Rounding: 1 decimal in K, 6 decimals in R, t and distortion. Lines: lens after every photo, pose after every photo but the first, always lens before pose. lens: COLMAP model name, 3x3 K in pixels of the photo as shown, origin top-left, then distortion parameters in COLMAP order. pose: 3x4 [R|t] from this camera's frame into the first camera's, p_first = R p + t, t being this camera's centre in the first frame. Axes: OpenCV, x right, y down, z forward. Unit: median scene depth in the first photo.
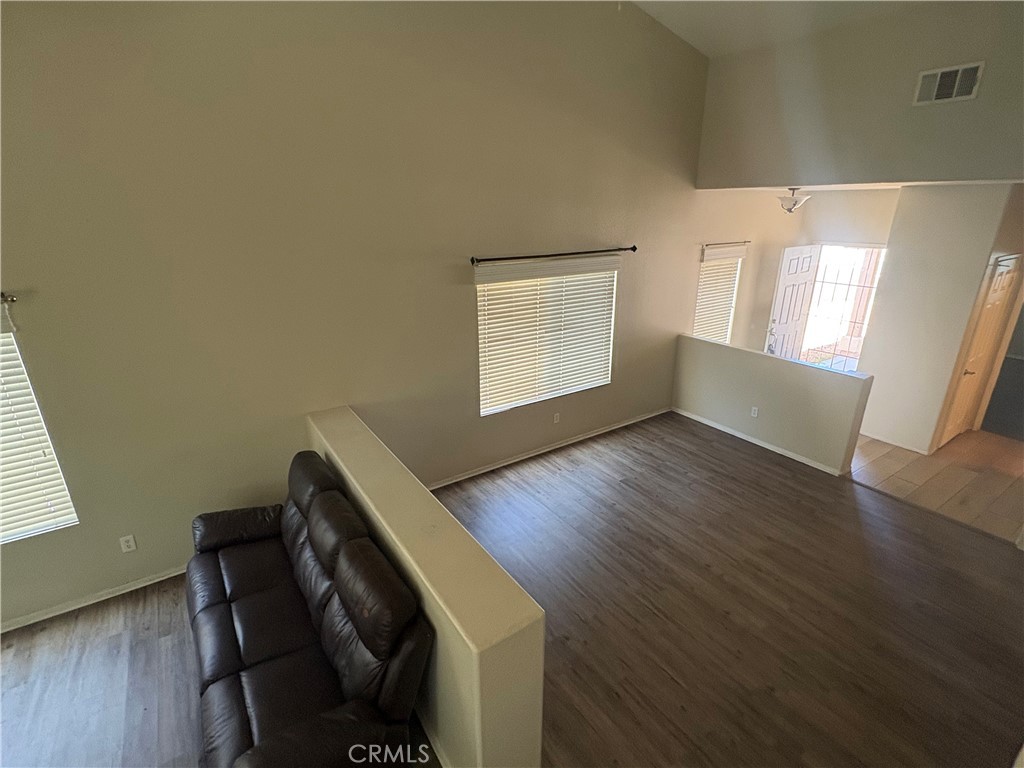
lens RADIAL K [[497.7, 0, 512.9], [0, 497.7, 381.1], [0, 0, 1]] dist [-0.001617, 0.002869]
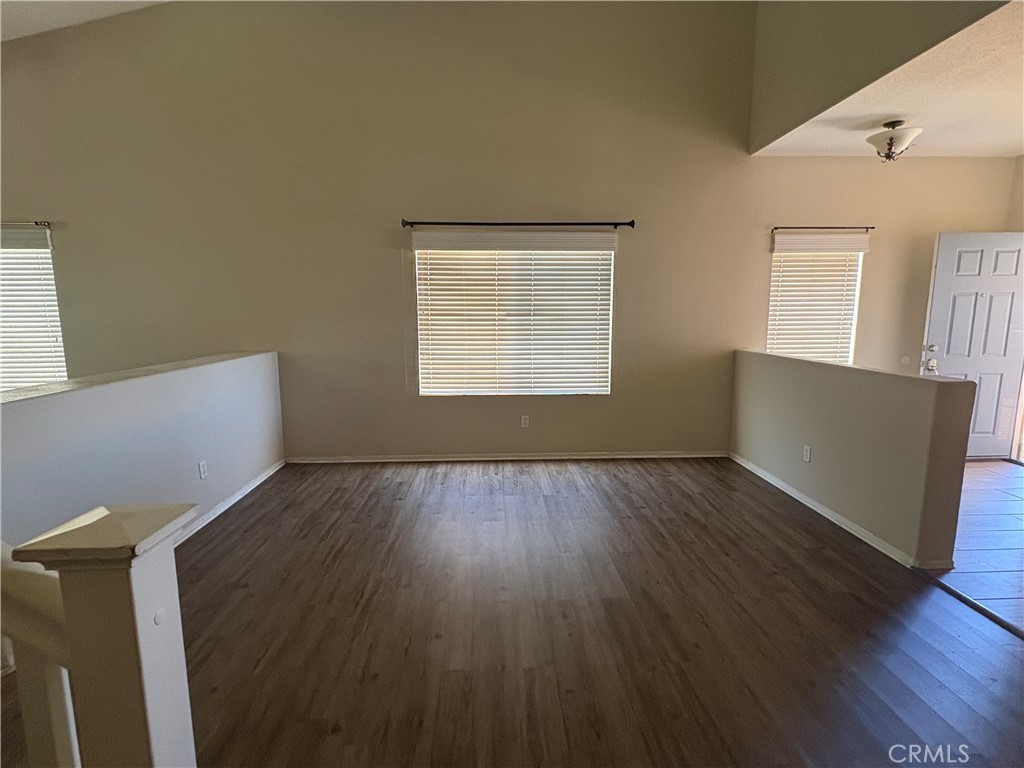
lens RADIAL K [[497.7, 0, 512.9], [0, 497.7, 382.7], [0, 0, 1]] dist [-0.001617, 0.002869]
pose [[0.853545, 0.076851, -0.515320, 0.516633], [-0.173941, 0.974348, -0.142798, 0.138072], [0.491127, 0.211520, 0.845017, 0.270458]]
